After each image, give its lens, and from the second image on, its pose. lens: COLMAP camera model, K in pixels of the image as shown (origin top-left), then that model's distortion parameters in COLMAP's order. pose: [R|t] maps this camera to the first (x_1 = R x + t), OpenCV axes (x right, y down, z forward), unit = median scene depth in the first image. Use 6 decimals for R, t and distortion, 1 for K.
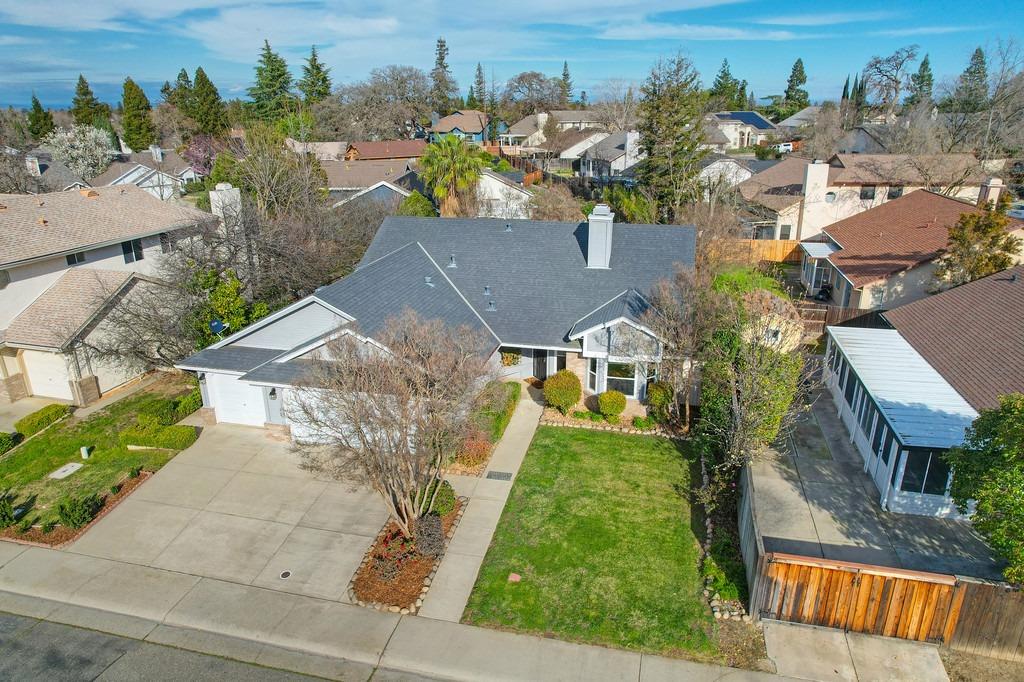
lens RADIAL K [[657.1, 0, 517.4], [0, 657.1, 343.5], [0, 0, 1]] dist [-0.072161, 0.062618]
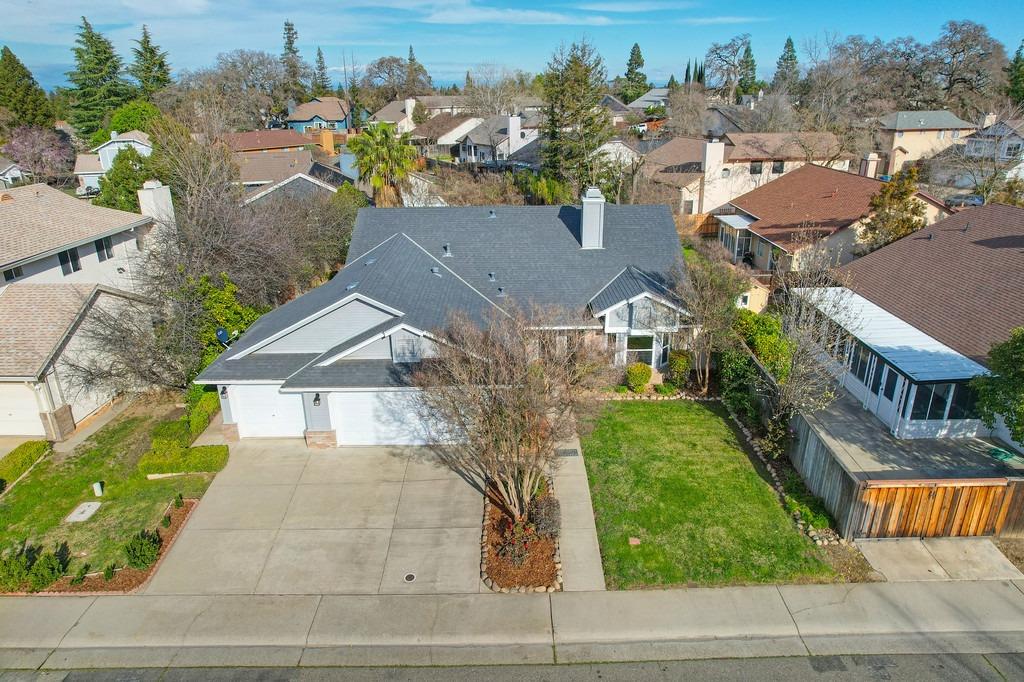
lens RADIAL K [[657.1, 0, 517.4], [0, 657.1, 345.1], [0, 0, 1]] dist [-0.072161, 0.062618]
pose [[0.970596, -0.091416, 0.222680, -0.275811], [0.086258, 0.995733, 0.032798, -0.007093], [-0.224728, -0.012625, 0.974340, 0.008451]]
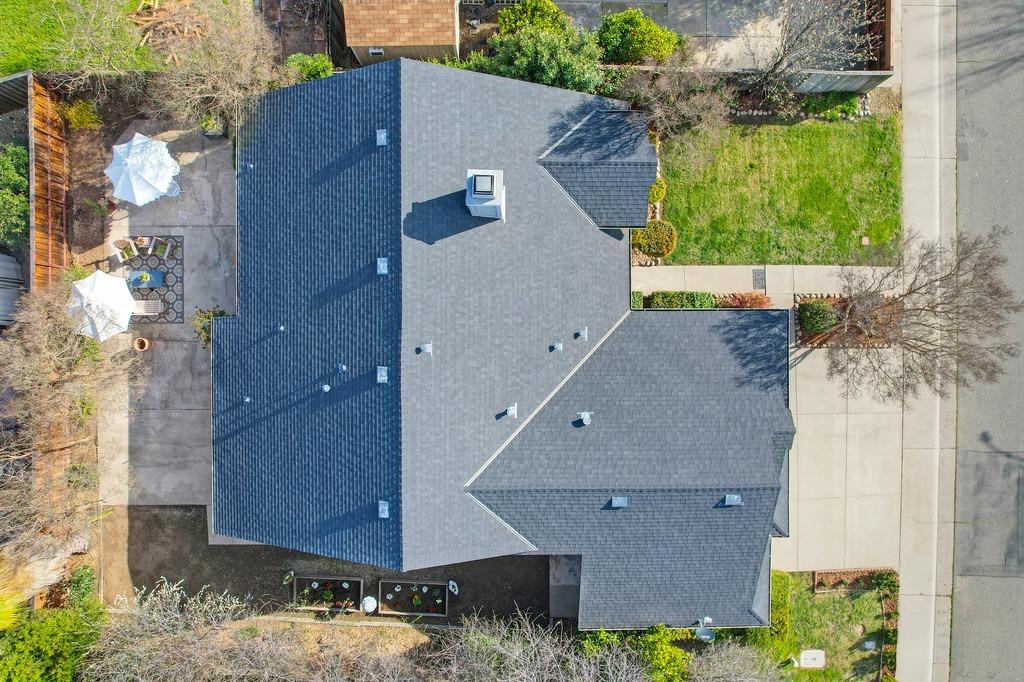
lens RADIAL K [[657.1, 0, 518.1], [0, 657.1, 335.9], [0, 0, 1]] dist [-0.072161, 0.062618]
pose [[-0.228273, -0.973544, 0.010161, -0.034900], [0.333327, -0.068343, 0.940331, -0.928300], [-0.914759, 0.218039, 0.340109, 0.887068]]
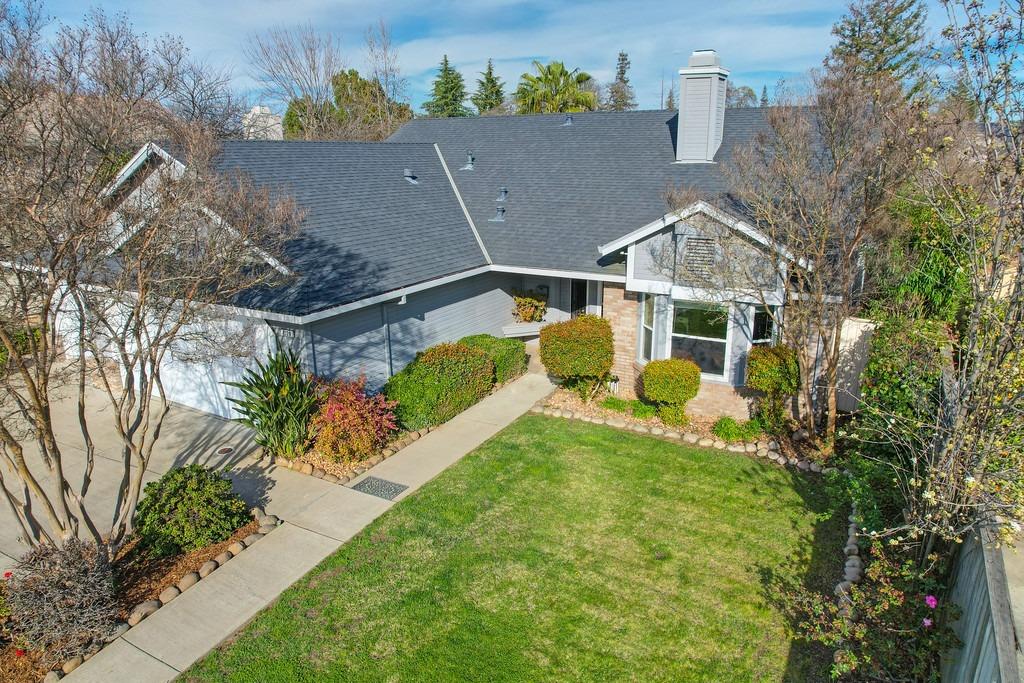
lens RADIAL K [[657.1, 0, 520.7], [0, 657.1, 348.4], [0, 0, 1]] dist [-0.072161, 0.062618]
pose [[0.959976, 0.079352, -0.268607, 0.164774], [-0.094797, 0.994479, -0.045006, 0.098499], [0.263553, 0.068668, 0.962198, 0.489901]]
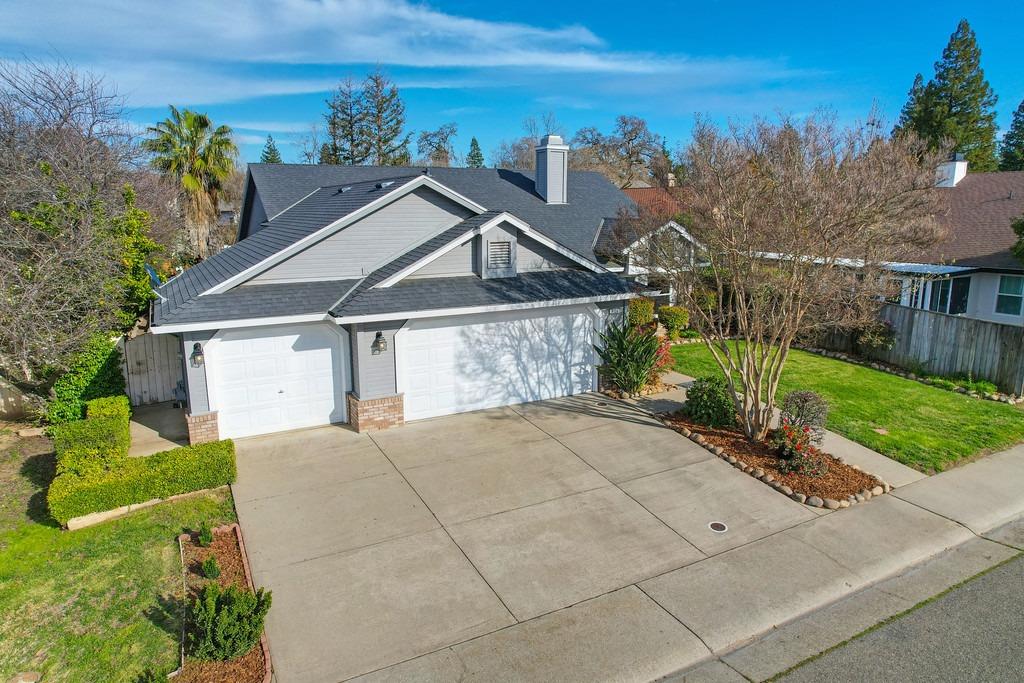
lens RADIAL K [[657.1, 0, 517.6], [0, 657.1, 337.4], [0, 0, 1]] dist [-0.072161, 0.062618]
pose [[0.742393, -0.129019, 0.657424, -0.621621], [0.227961, 0.971377, -0.066792, 0.130542], [-0.629989, 0.199453, 0.750555, 0.446277]]
